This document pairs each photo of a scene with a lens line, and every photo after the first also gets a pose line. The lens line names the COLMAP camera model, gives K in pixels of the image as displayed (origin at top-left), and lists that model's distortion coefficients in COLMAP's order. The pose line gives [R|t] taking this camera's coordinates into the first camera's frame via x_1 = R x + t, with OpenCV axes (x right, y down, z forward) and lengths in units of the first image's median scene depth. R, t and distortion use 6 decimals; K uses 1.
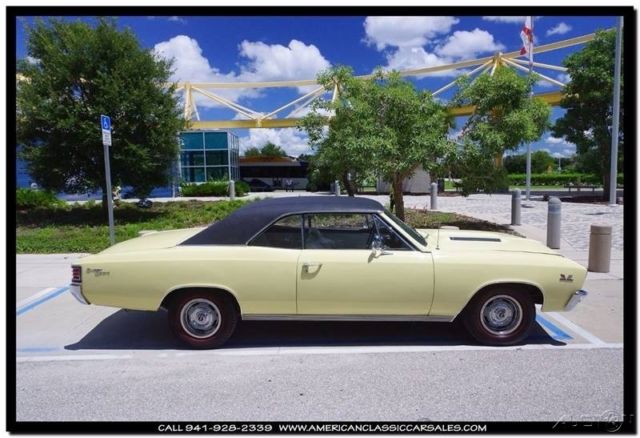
lens RADIAL K [[463.1, 0, 320.0], [0, 463.1, 219.0], [0, 0, 1]] dist [0.000078, 0.000699]
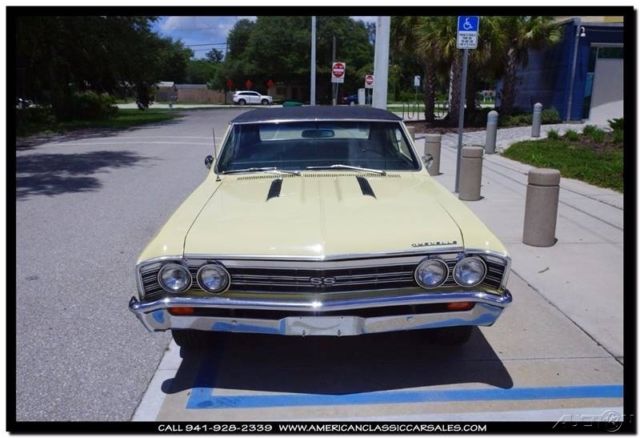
lens RADIAL K [[545.9, 0, 320.0], [0, 545.9, 219.0], [0, 0, 1]] dist [0.007306, 0.006283]
pose [[0.040923, 0.238927, -0.970175, 1.113862], [-0.102079, 0.966907, 0.233816, -0.094038], [0.993934, 0.089466, 0.063958, 1.123970]]
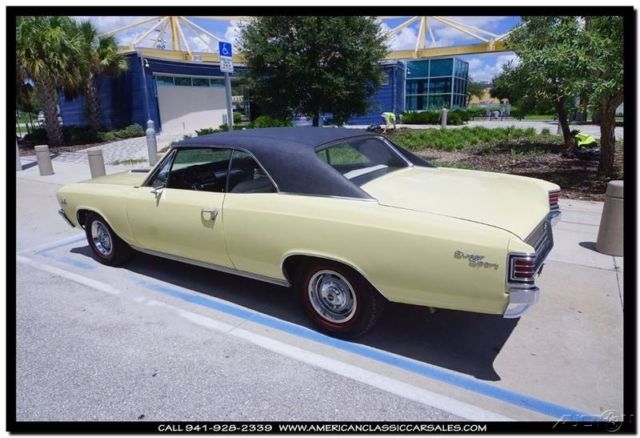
lens RADIAL K [[408.9, 0, 320.0], [0, 408.9, 219.0], [0, 0, 1]] dist [-0.001901, 0.000241]
pose [[0.848435, 0.137210, -0.511207, 0.366800], [-0.043204, 0.980546, 0.191477, -0.039088], [0.527534, -0.140369, 0.837857, 0.515112]]
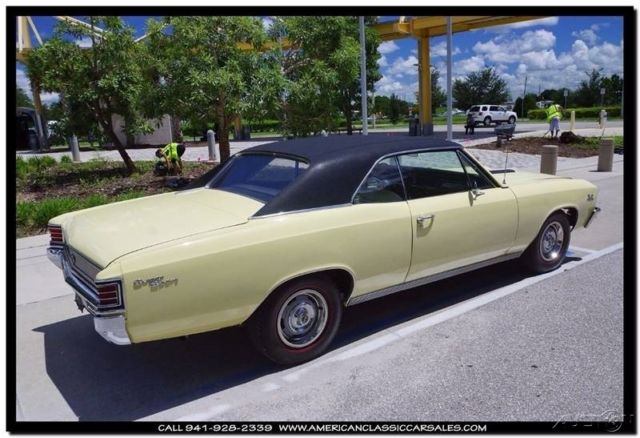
lens RADIAL K [[501.4, 0, 320.0], [0, 501.4, 219.0], [0, 0, 1]] dist [0.004591, 0.001059]
pose [[0.810107, -0.137568, 0.569914, -0.643191], [0.086194, 0.989465, 0.116320, -0.014637], [-0.579911, -0.045109, 0.813430, 0.392965]]
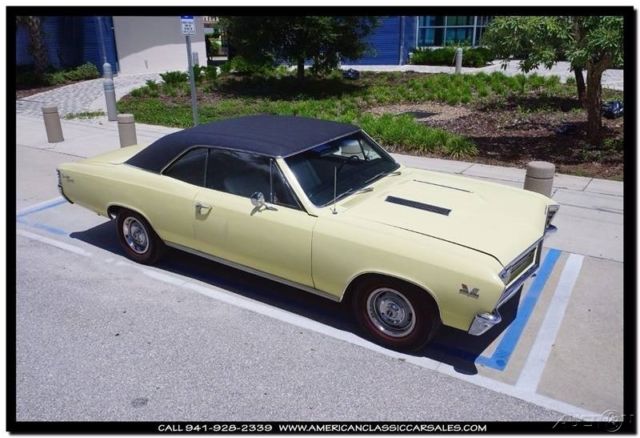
lens RADIAL K [[518.5, 0, 320.0], [0, 518.5, 219.0], [0, 0, 1]] dist [0.000072, 0.004356]
pose [[0.844759, 0.190539, -0.500077, 0.687159], [-0.054811, 0.960359, 0.273325, -0.168825], [0.532332, -0.203484, 0.821716, 0.260148]]
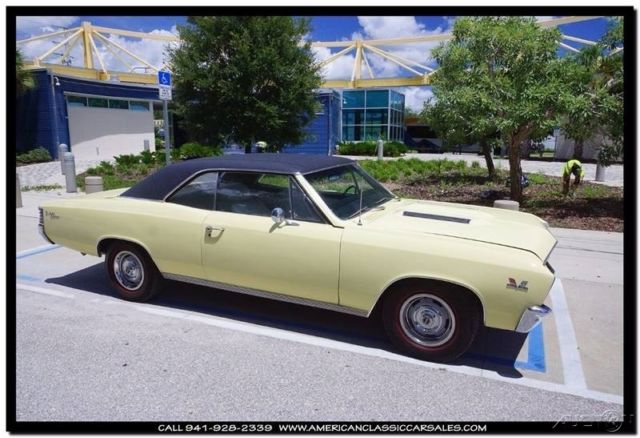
lens RADIAL K [[463.1, 0, 320.0], [0, 463.1, 219.0], [0, 0, 1]] dist [0.000078, 0.000699]
pose [[0.916495, 0.091585, -0.389421, 0.505182], [-0.058760, 0.993702, 0.095410, -0.016402], [0.395706, -0.064561, 0.916105, 0.254296]]
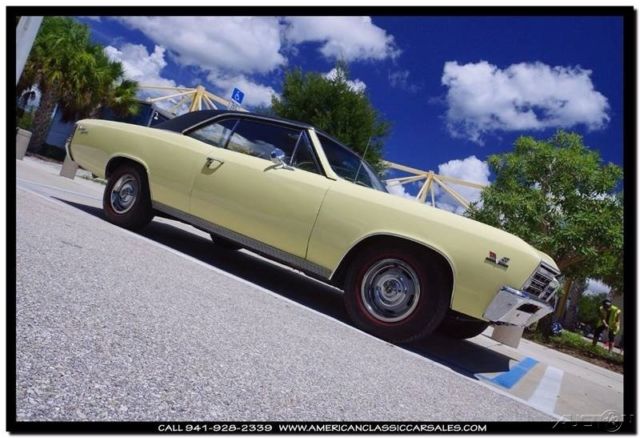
lens RADIAL K [[457.0, 0, 320.0], [0, 457.0, 219.0], [0, 0, 1]] dist [0.004242, 0.001946]
pose [[0.814167, 0.263027, -0.517638, 0.616997], [-0.376745, 0.917671, -0.126267, 0.232558], [0.441810, 0.297820, 0.846231, 0.369025]]
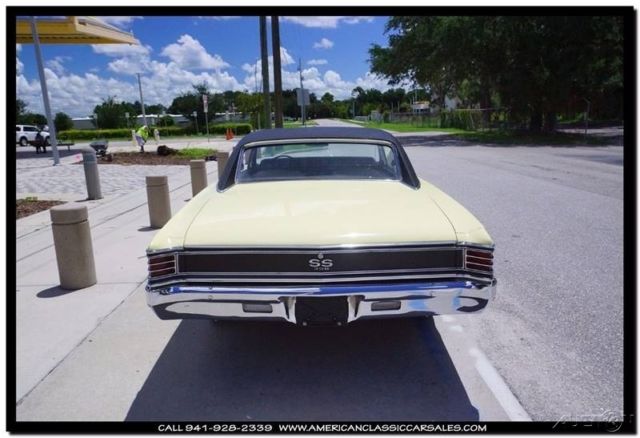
lens RADIAL K [[457.0, 0, 320.0], [0, 457.0, 219.0], [0, 0, 1]] dist [0.004242, 0.001946]
pose [[-0.021701, -0.195592, 0.980445, -1.020340], [0.127925, 0.972072, 0.196753, -0.055150], [-0.991546, 0.129693, 0.003926, 1.180484]]
